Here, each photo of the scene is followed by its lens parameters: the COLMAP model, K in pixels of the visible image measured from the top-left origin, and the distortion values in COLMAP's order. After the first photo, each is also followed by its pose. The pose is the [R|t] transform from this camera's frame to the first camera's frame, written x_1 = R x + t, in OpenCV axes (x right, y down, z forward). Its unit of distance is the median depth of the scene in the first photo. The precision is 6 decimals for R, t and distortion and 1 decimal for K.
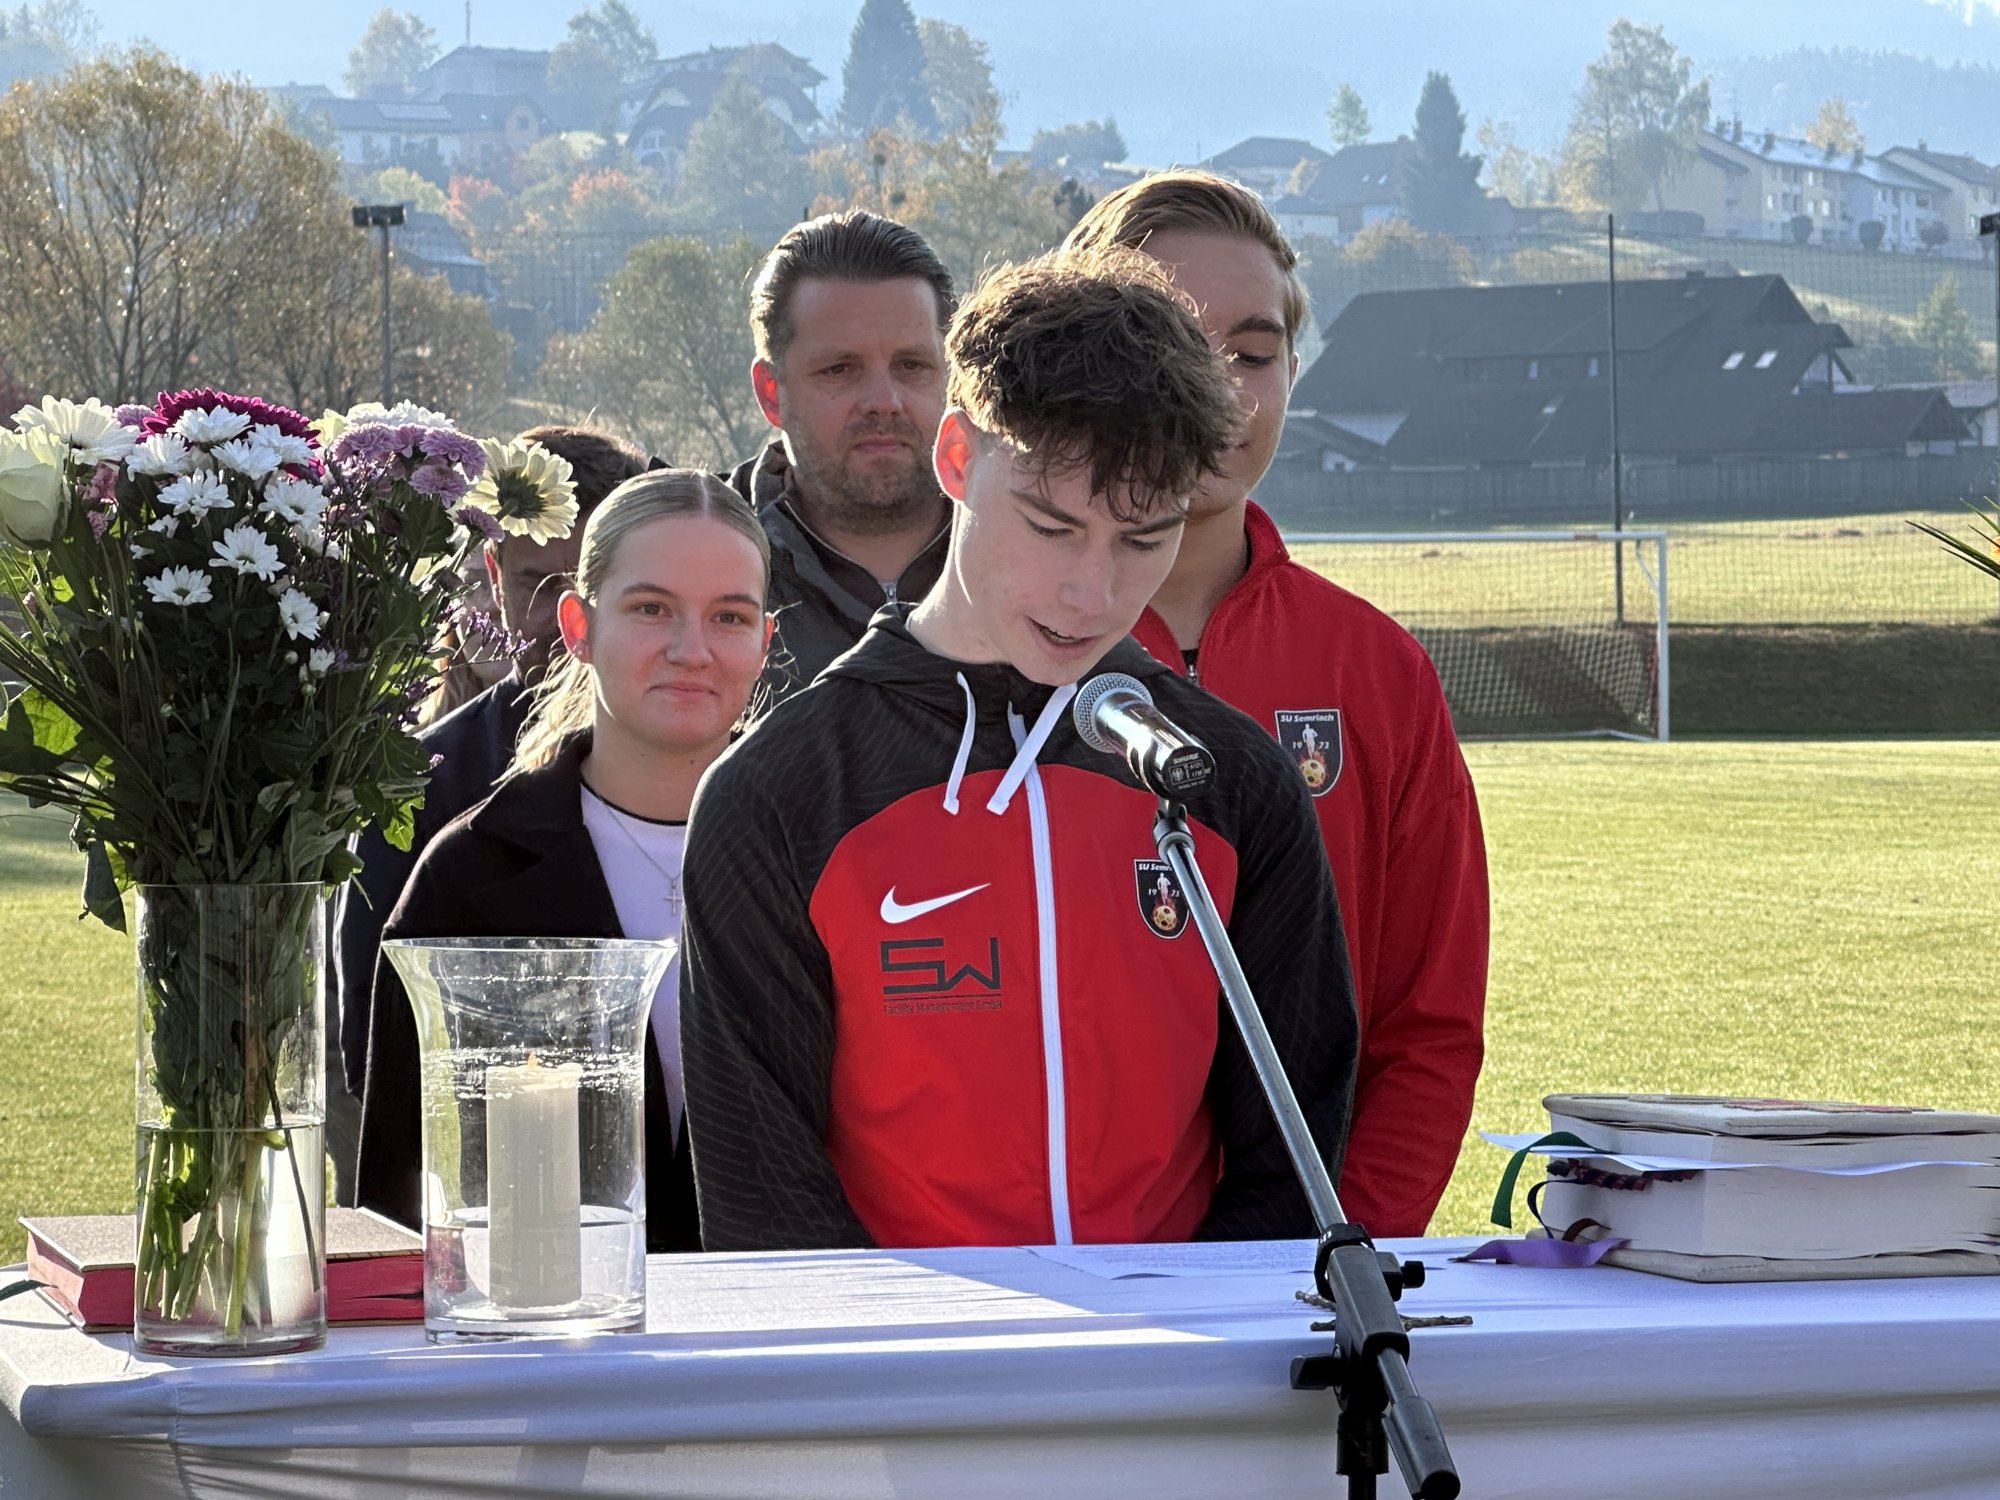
lens RADIAL K [[6875.3, 0, 1009.3], [0, 6875.3, 642.3], [0, 0, 1]] dist [-0.434629, 13.313968]
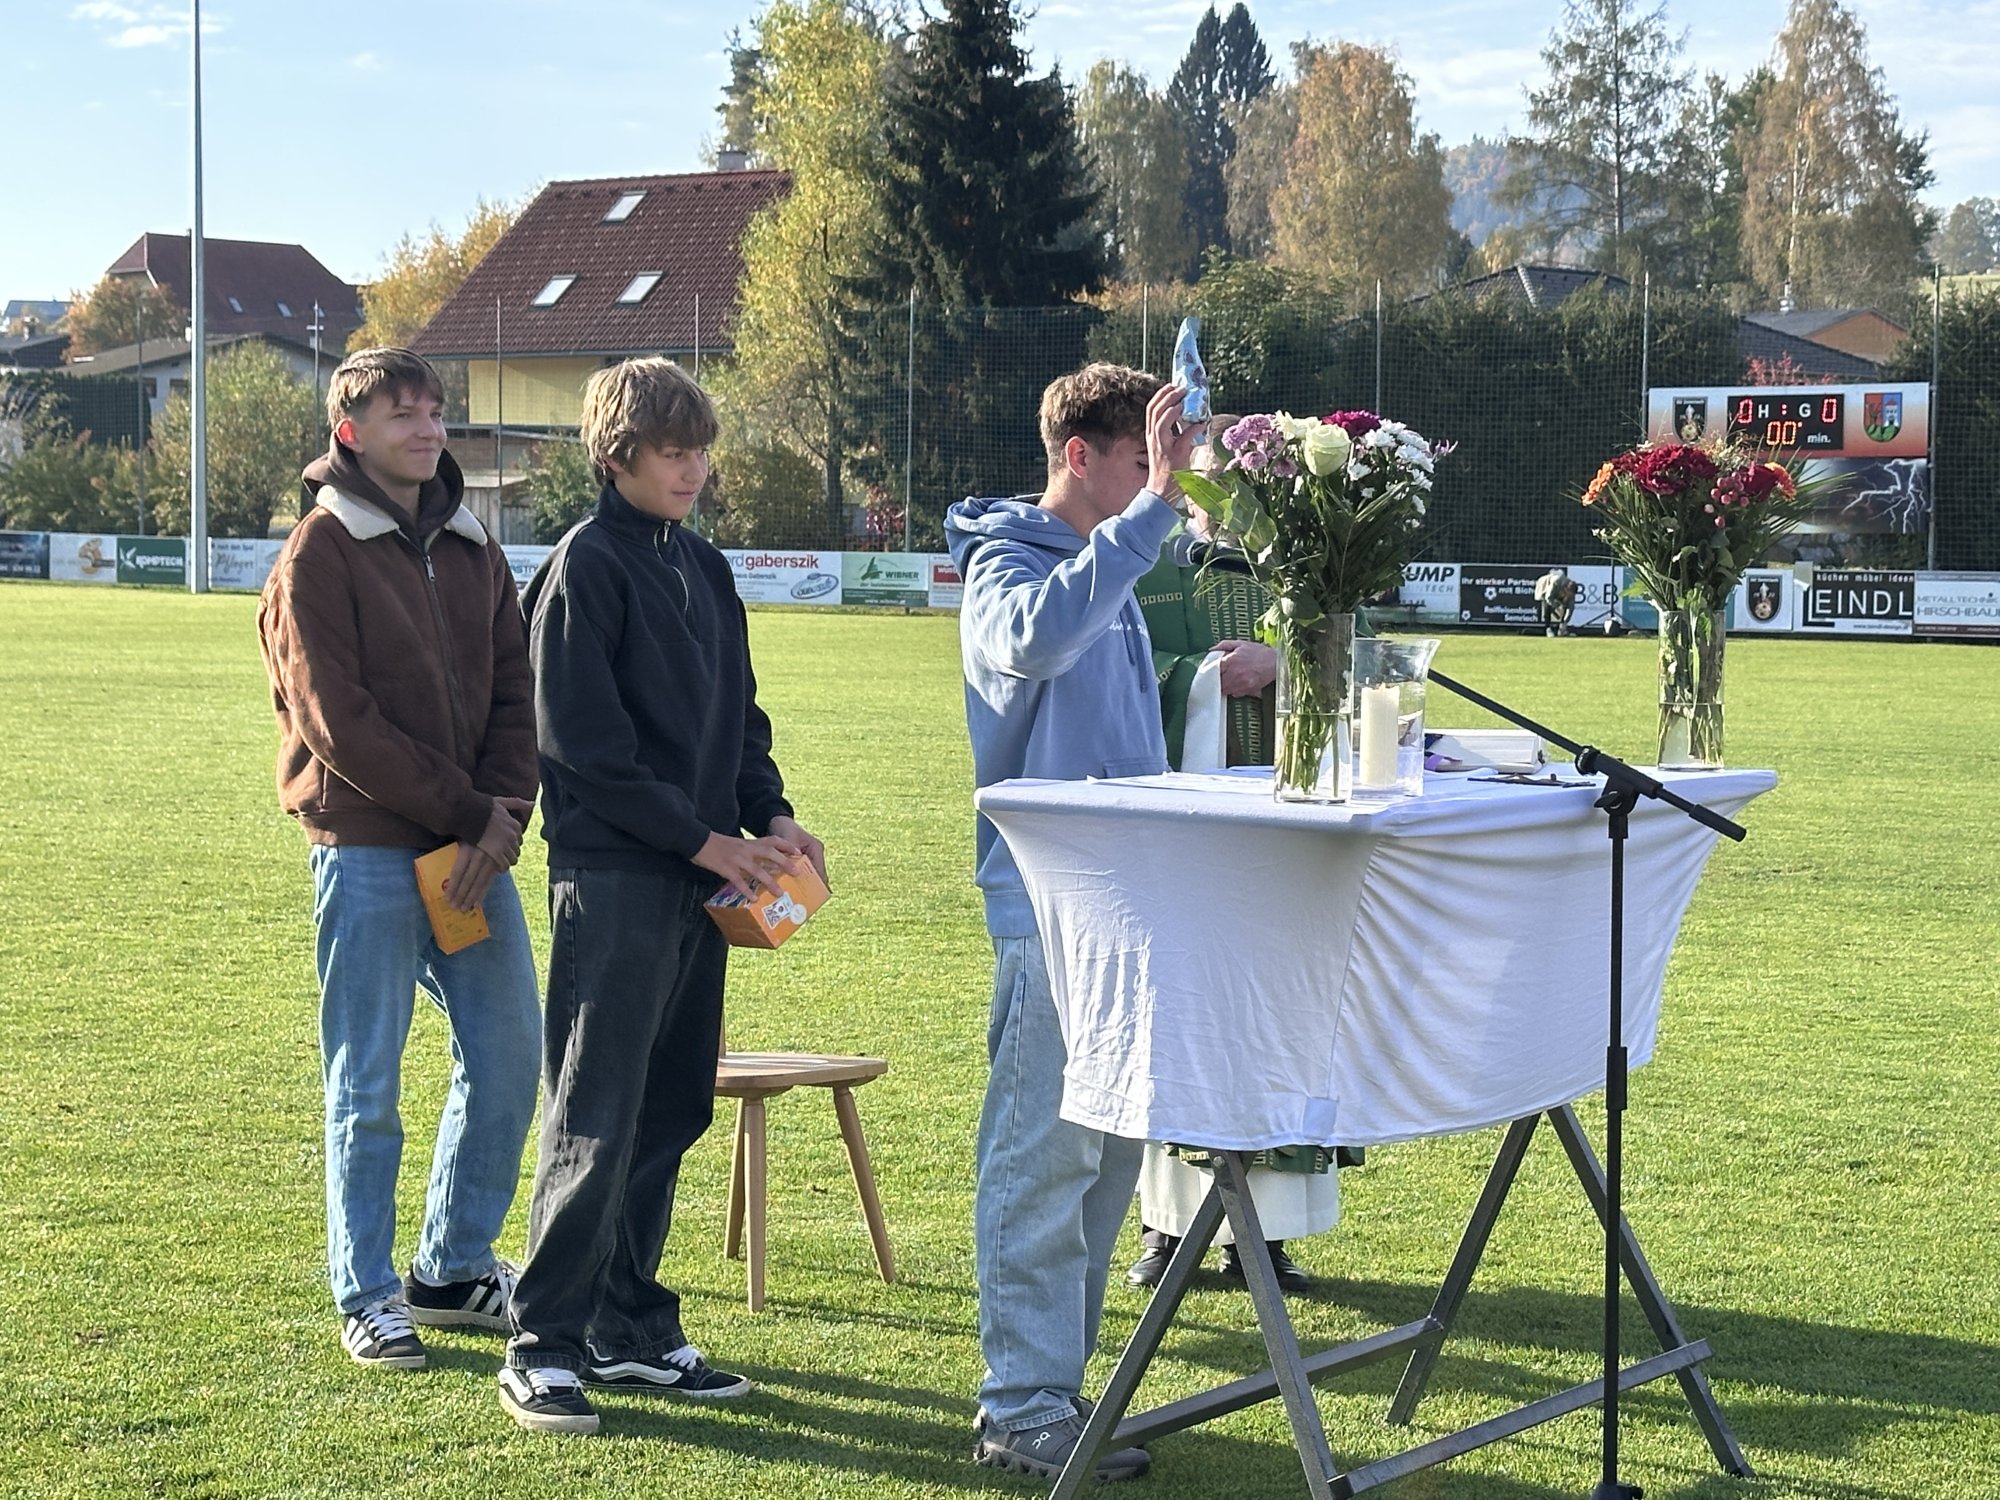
lens RADIAL K [[3924.6, 0, 997.7], [0, 3924.6, 751.3], [0, 0, 1]] dist [0.144603, 0.074186]
pose [[0.726964, -0.018448, 0.686427, -1.159268], [-0.018562, 0.998746, 0.046500, 0.020665], [-0.686424, -0.046546, 0.725710, 0.055780]]
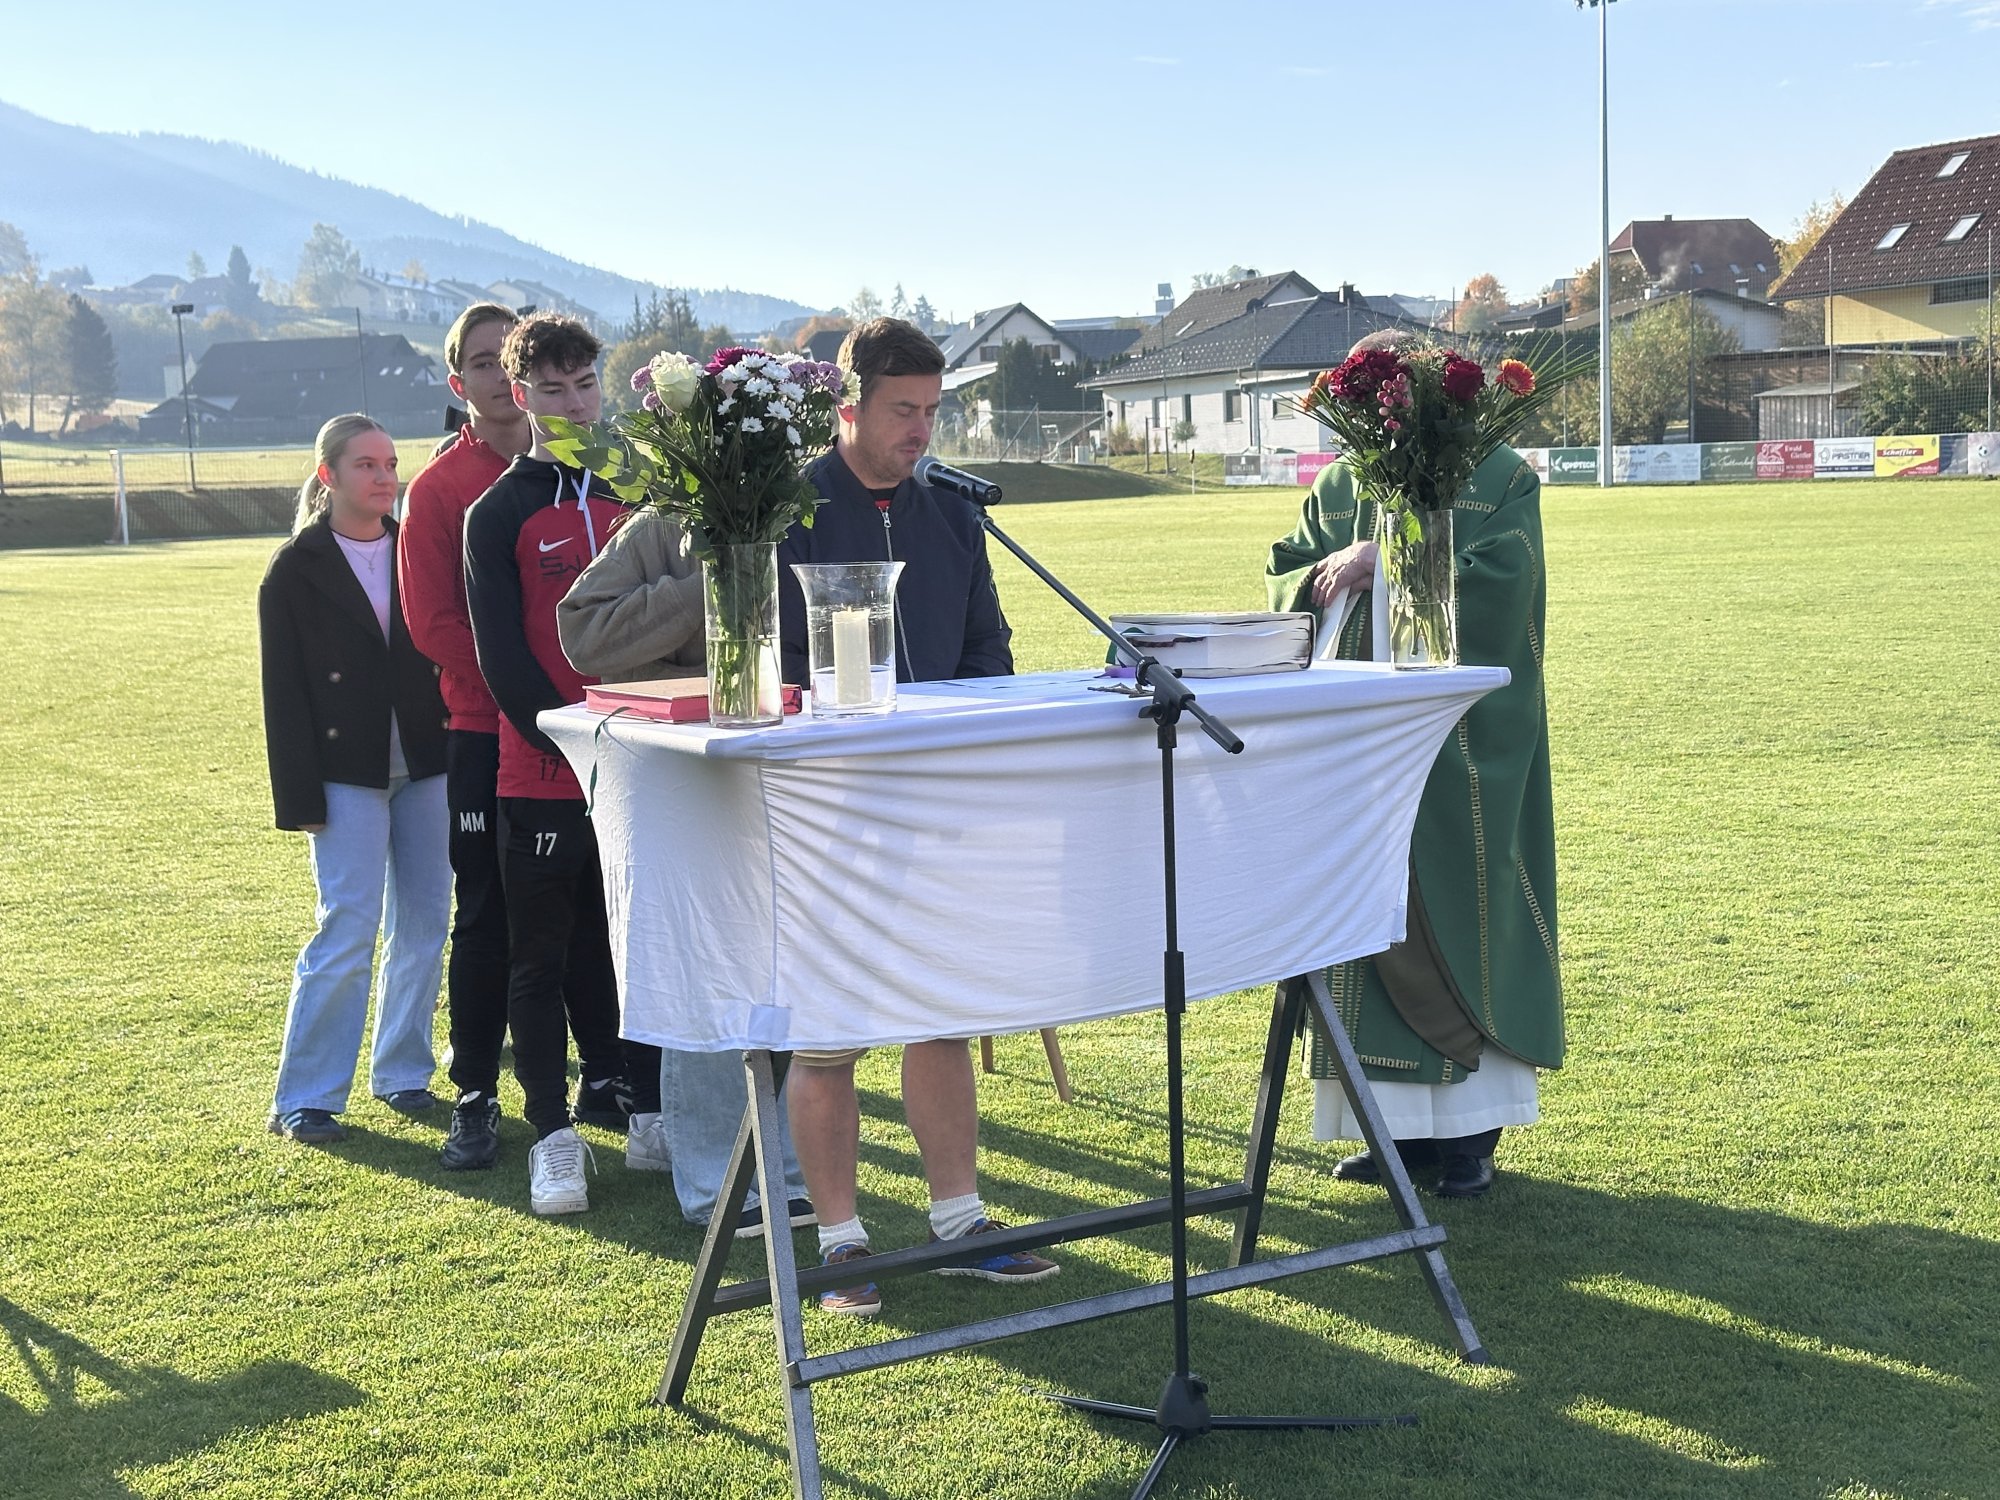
lens RADIAL K [[2819.8, 0, 1000.0], [0, 2819.8, 750.0], [0, 0, 1]] dist [0.165687, -0.213063]
pose [[0.949198, -0.058250, 0.309242, -0.350358], [0.029651, 0.994902, 0.096394, 0.012881], [-0.313280, -0.082328, 0.946085, -0.031610]]
